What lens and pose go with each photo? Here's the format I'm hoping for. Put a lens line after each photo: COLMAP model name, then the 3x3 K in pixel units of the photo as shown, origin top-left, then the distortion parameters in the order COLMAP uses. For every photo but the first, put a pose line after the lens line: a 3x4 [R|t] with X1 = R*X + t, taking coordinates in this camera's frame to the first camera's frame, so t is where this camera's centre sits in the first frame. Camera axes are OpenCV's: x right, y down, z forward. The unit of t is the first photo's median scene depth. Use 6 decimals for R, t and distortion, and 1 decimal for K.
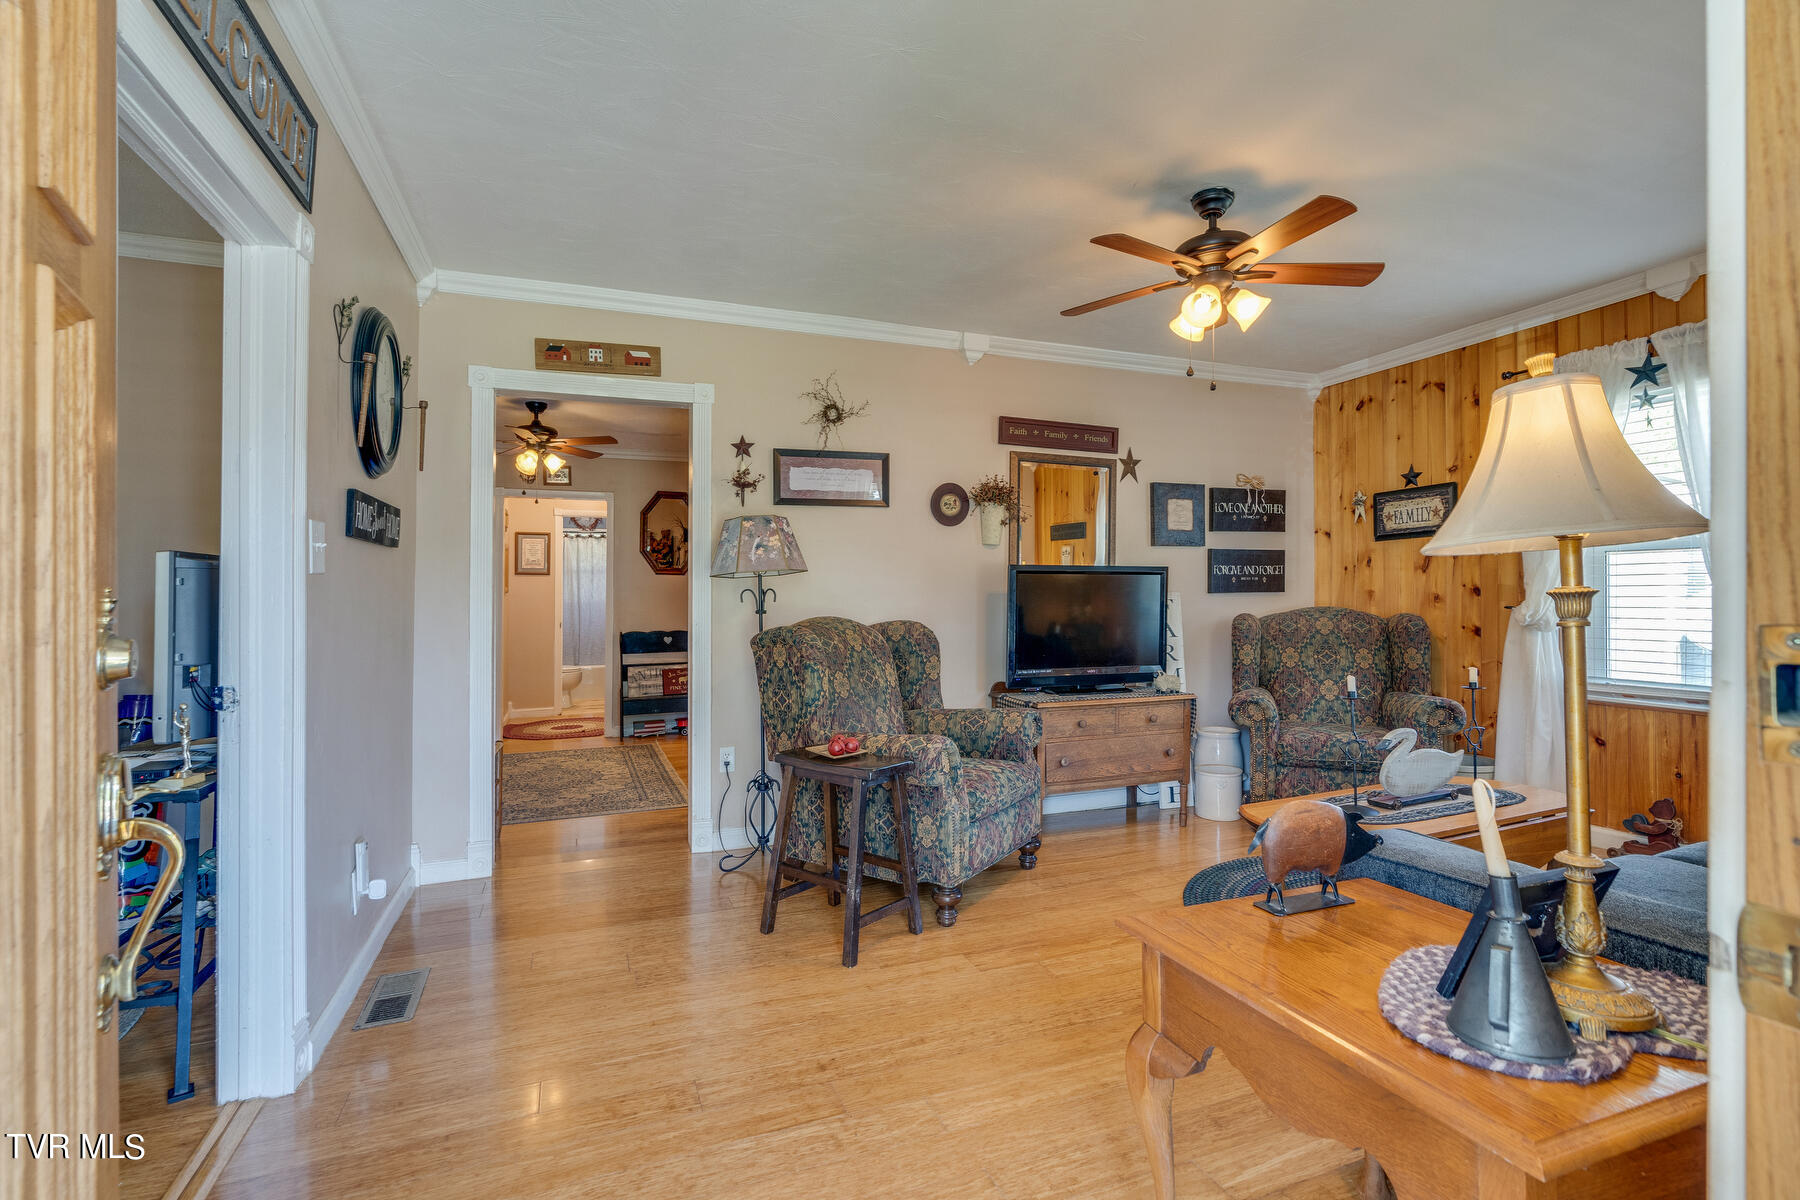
lens RADIAL K [[808.8, 0, 886.2], [0, 808.8, 593.2], [0, 0, 1]] dist [-0.002491, 0.000640]
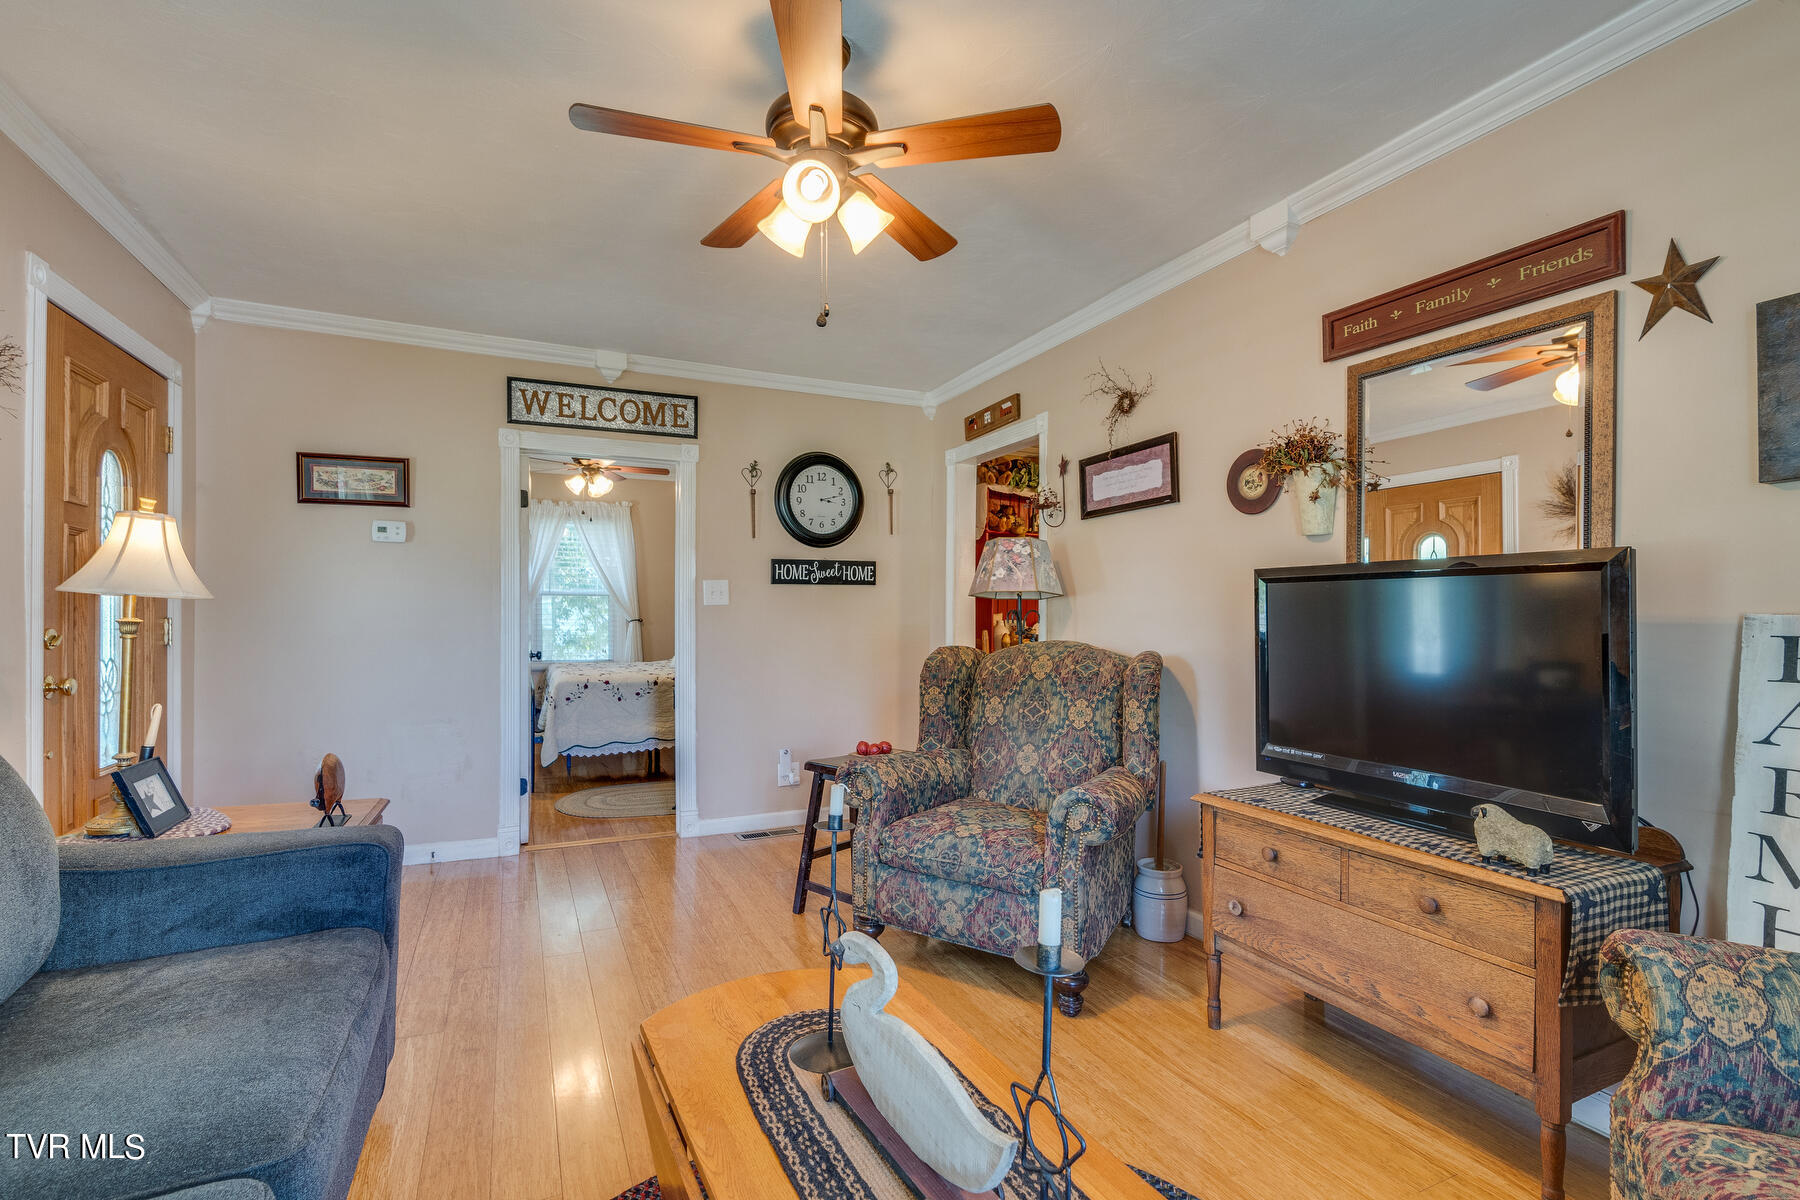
lens RADIAL K [[808.8, 0, 899.9], [0, 808.8, 603.3], [0, 0, 1]] dist [-0.002491, 0.000640]
pose [[0.081294, -0.008674, -0.996652, 0.677947], [0.003393, 0.999959, -0.008426, -0.004759], [0.996684, -0.002697, 0.081320, 0.621031]]
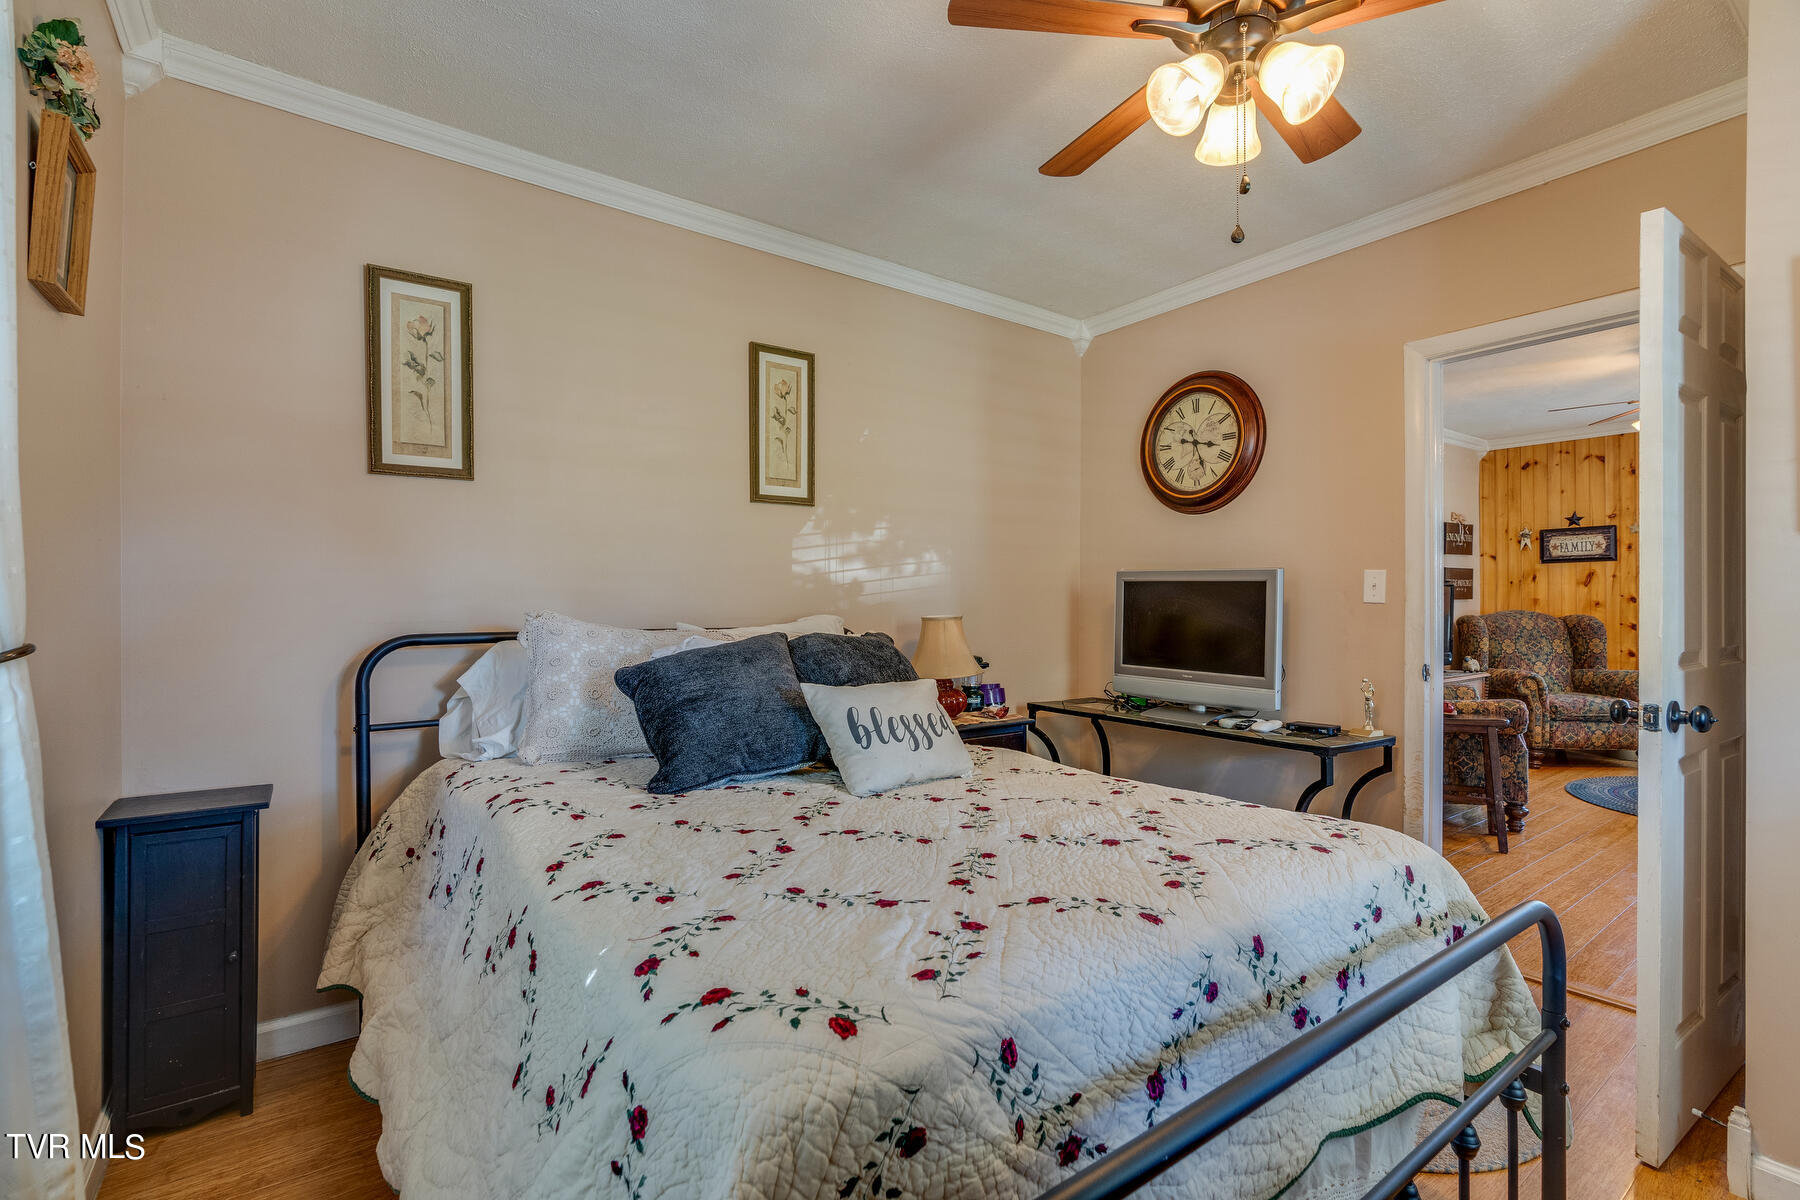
lens RADIAL K [[808.8, 0, 905.4], [0, 808.8, 601.5], [0, 0, 1]] dist [-0.002491, 0.000640]
pose [[0.957835, 0.008187, 0.287203, -0.939650], [-0.008928, 0.999959, 0.001269, 0.010577], [-0.287181, -0.003780, 0.957869, -0.033696]]
